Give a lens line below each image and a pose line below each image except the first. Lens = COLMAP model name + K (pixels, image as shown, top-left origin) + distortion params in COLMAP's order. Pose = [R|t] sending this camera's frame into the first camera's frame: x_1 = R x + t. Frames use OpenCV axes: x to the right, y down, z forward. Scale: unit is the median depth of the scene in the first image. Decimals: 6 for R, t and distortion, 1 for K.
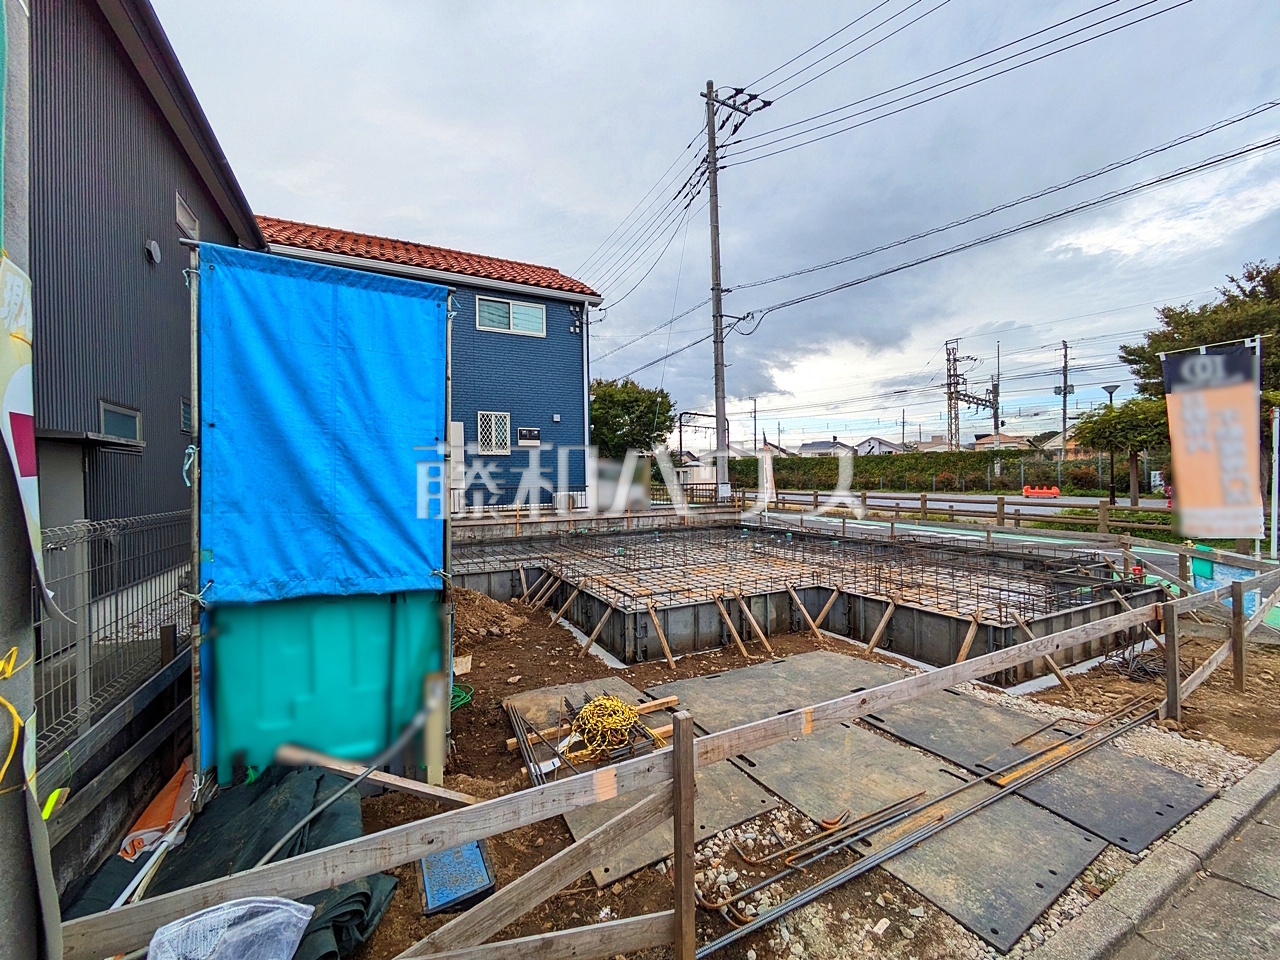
lens RADIAL K [[505.6, 0, 642.9], [0, 505.6, 481.4], [0, 0, 1]] dist [-0.002558, 0.001352]
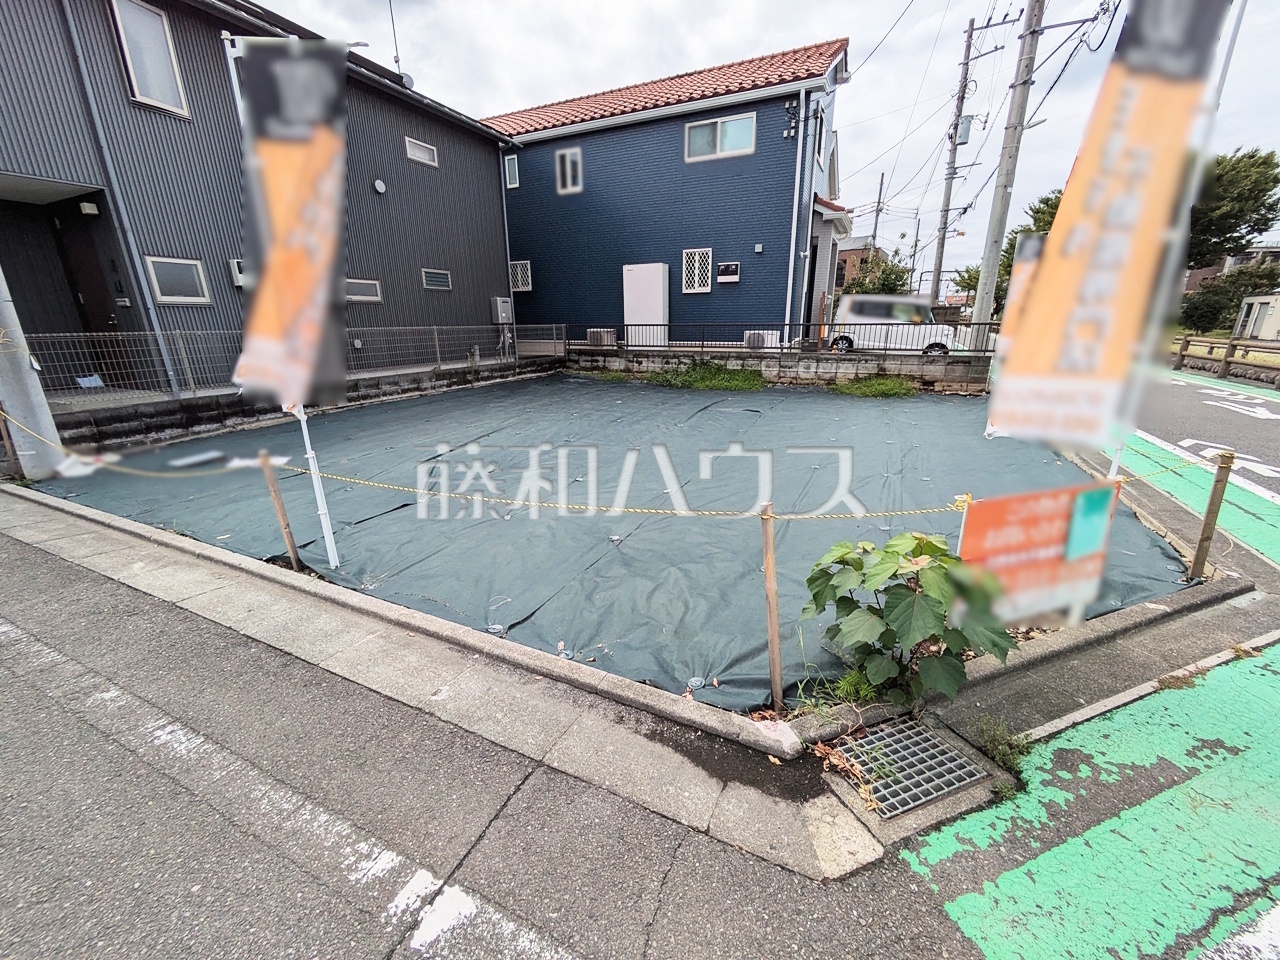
lens RADIAL K [[505.6, 0, 640.8], [0, 505.6, 482.9], [0, 0, 1]] dist [-0.002558, 0.001352]
pose [[0.607792, 0.250401, -0.753583, 0.455312], [-0.004871, 0.950140, 0.311784, -0.002311], [0.794081, -0.185830, 0.578708, 0.176540]]
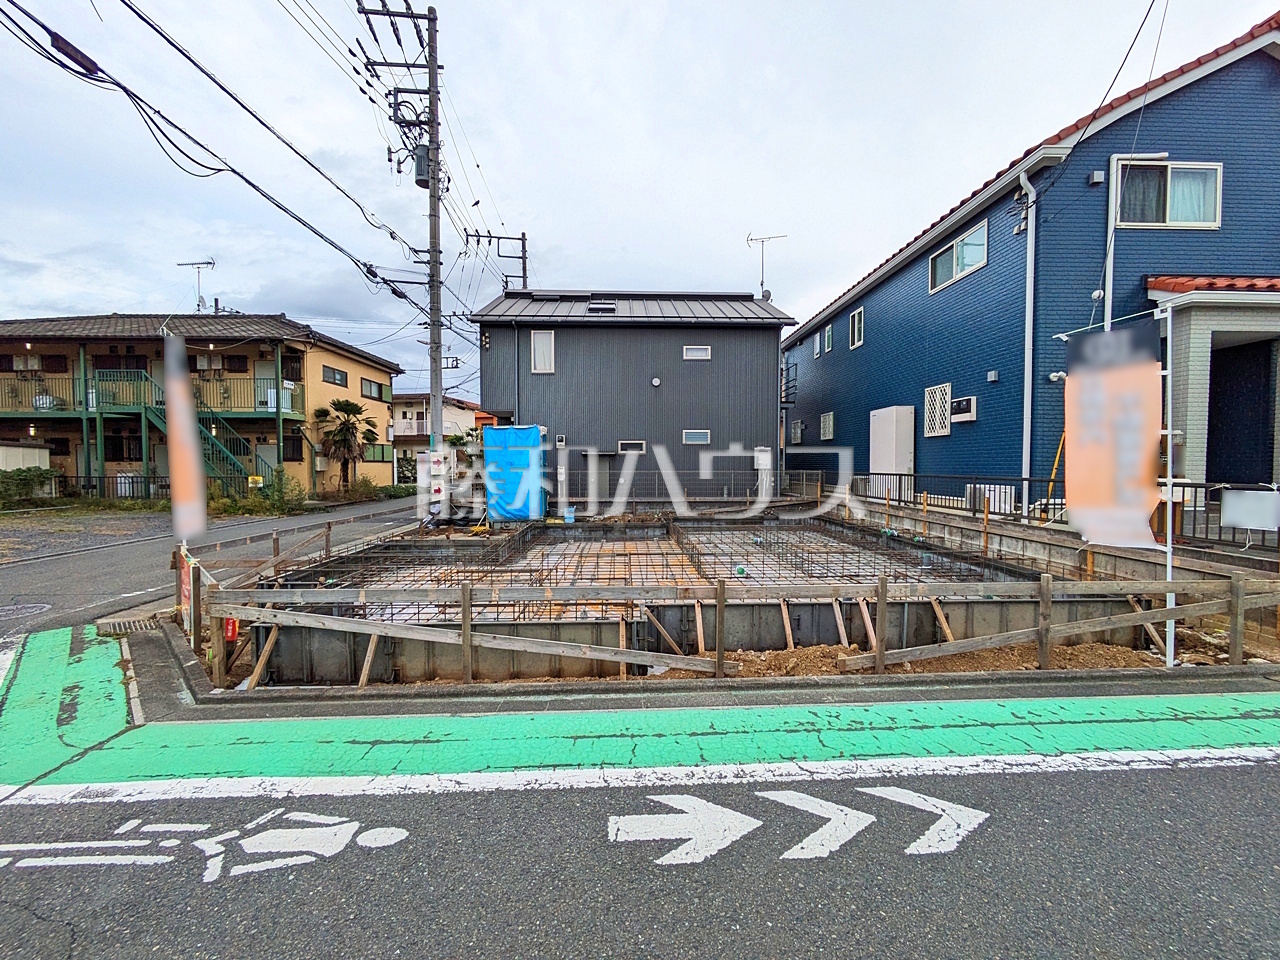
lens RADIAL K [[505.6, 0, 641.6], [0, 505.6, 481.8], [0, 0, 1]] dist [-0.002558, 0.001352]
pose [[-0.422909, 0.044842, -0.905062, 0.582785], [0.000740, 0.998792, 0.049140, -0.014481], [0.906172, 0.020112, -0.422431, 0.762016]]
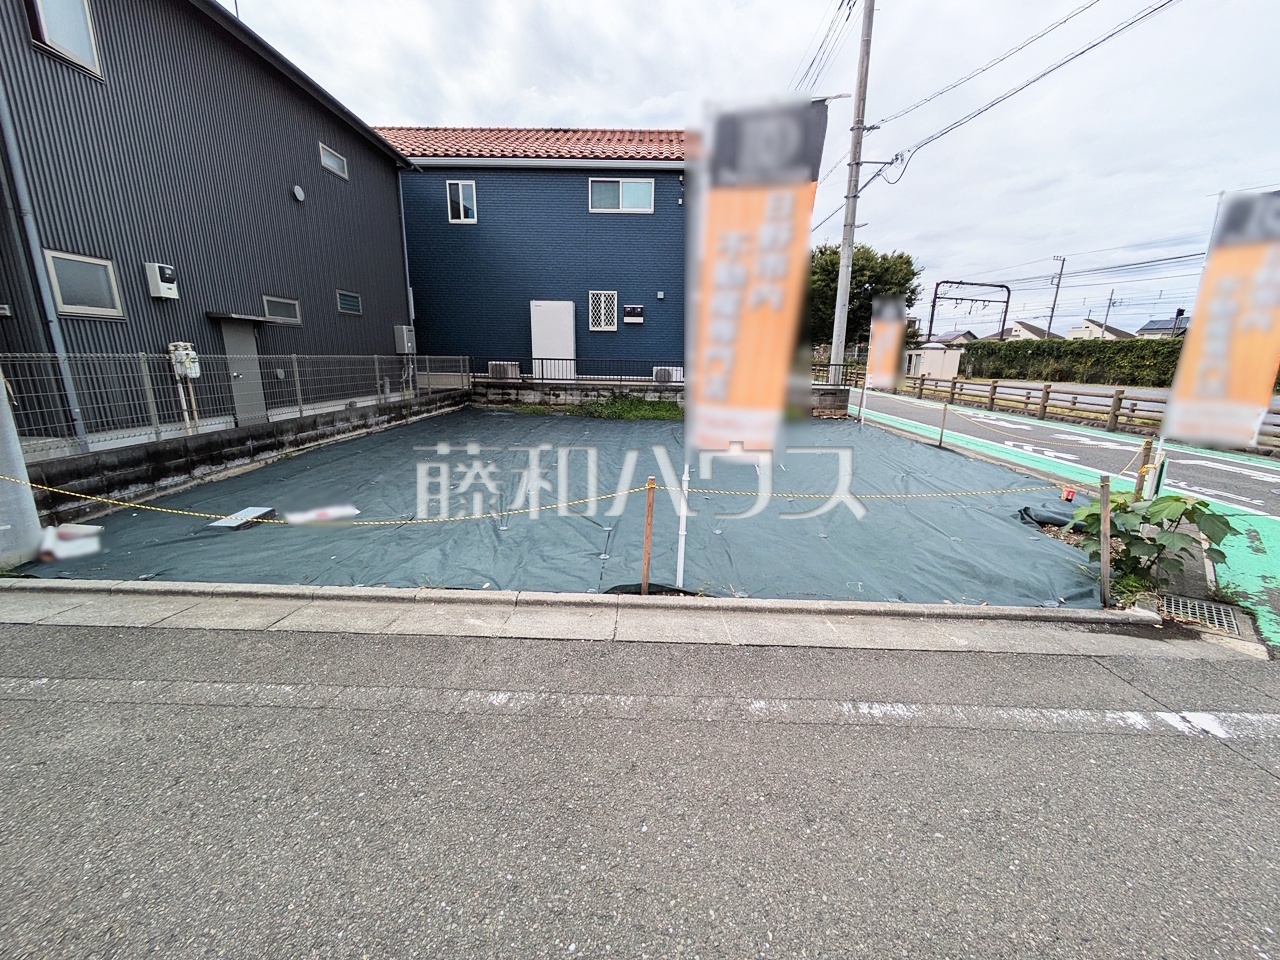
lens RADIAL K [[505.6, 0, 641.6], [0, 505.6, 482.0], [0, 0, 1]] dist [-0.002558, 0.001352]
pose [[0.880535, 0.142425, -0.452076, 0.292904], [-0.034019, 0.970317, 0.239434, 0.002498], [0.472758, -0.195451, 0.859243, -0.008215]]
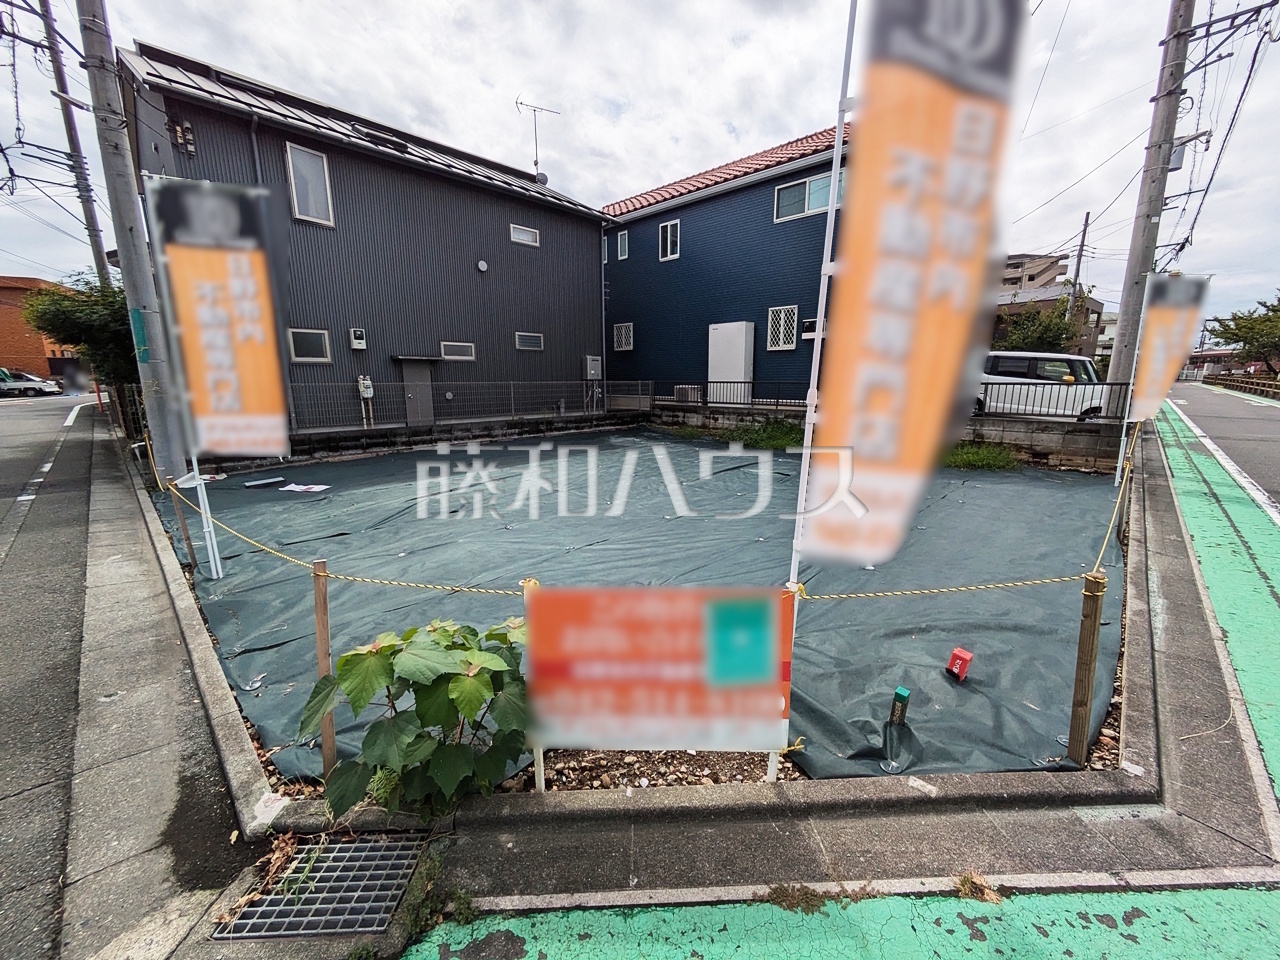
lens RADIAL K [[505.6, 0, 641.3], [0, 505.6, 482.3], [0, 0, 1]] dist [-0.002558, 0.001352]
pose [[0.323958, 0.202187, -0.924214, 0.521020], [-0.008303, 0.977467, 0.210927, -0.003099], [0.946035, -0.060658, 0.318336, 0.322968]]
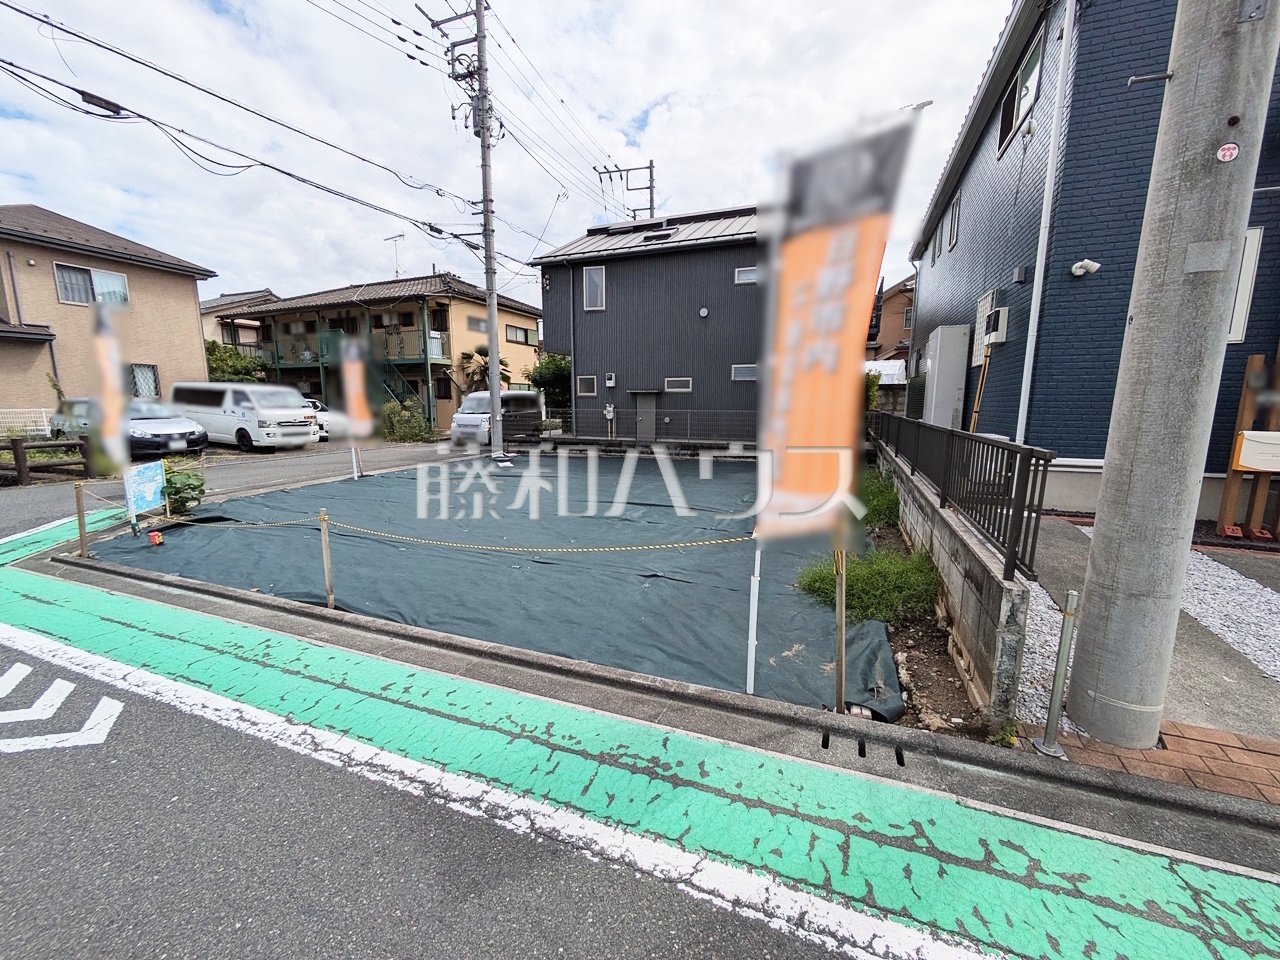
lens RADIAL K [[505.6, 0, 641.9], [0, 505.6, 483.2], [0, 0, 1]] dist [-0.002558, 0.001352]
pose [[-0.754679, 0.114810, -0.645971, 0.371404], [0.002839, 0.985132, 0.171774, -0.014642], [0.656088, 0.127801, -0.743785, 1.013709]]
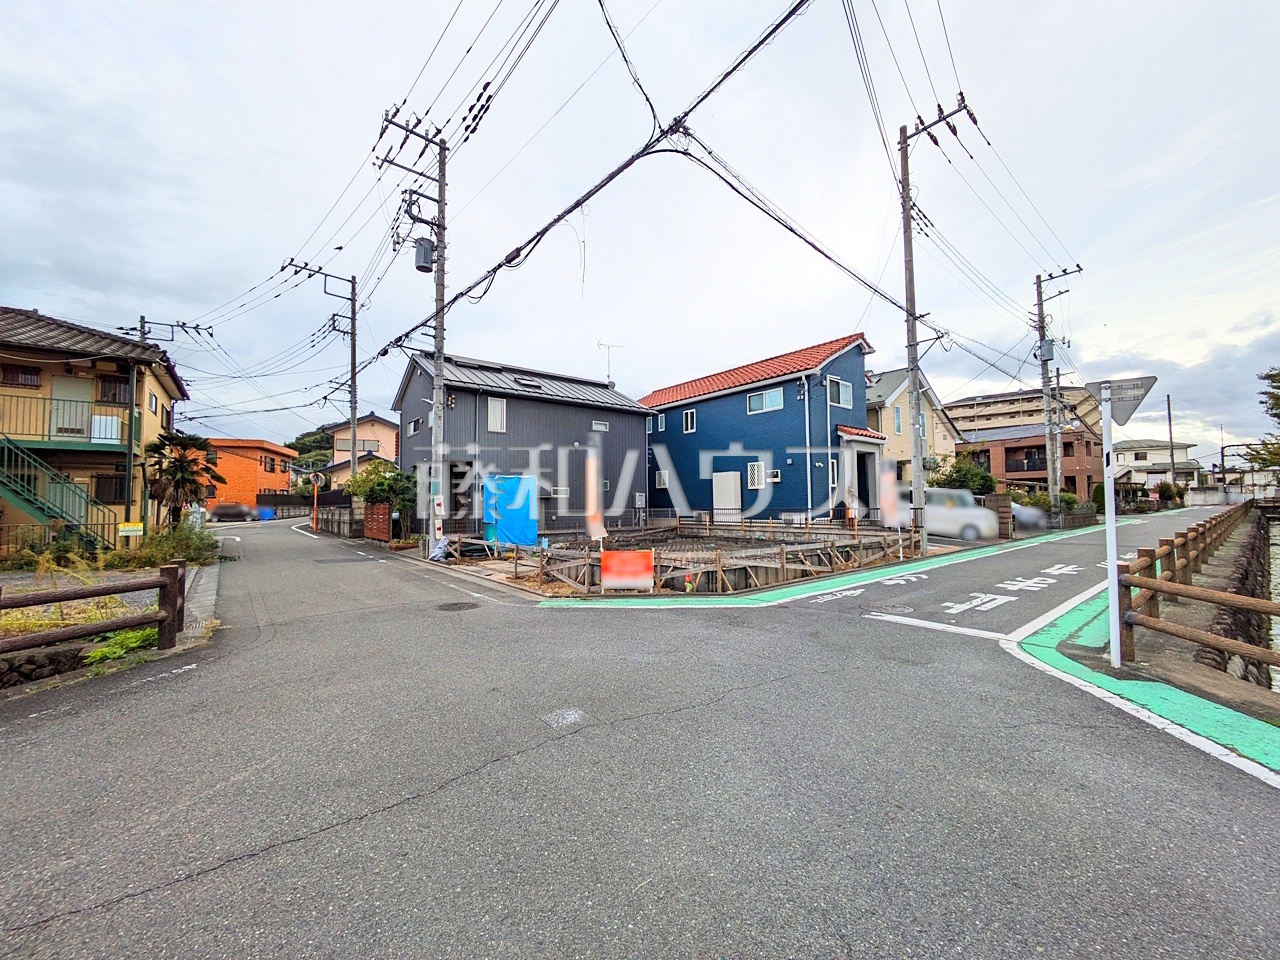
lens RADIAL K [[505.6, 0, 641.5], [0, 505.6, 480.4], [0, 0, 1]] dist [-0.002558, 0.001352]
pose [[0.203467, -0.037460, -0.978365, 1.029860], [0.000627, 0.999273, -0.038130, -0.013976], [0.979082, 0.007145, 0.203342, 0.254722]]
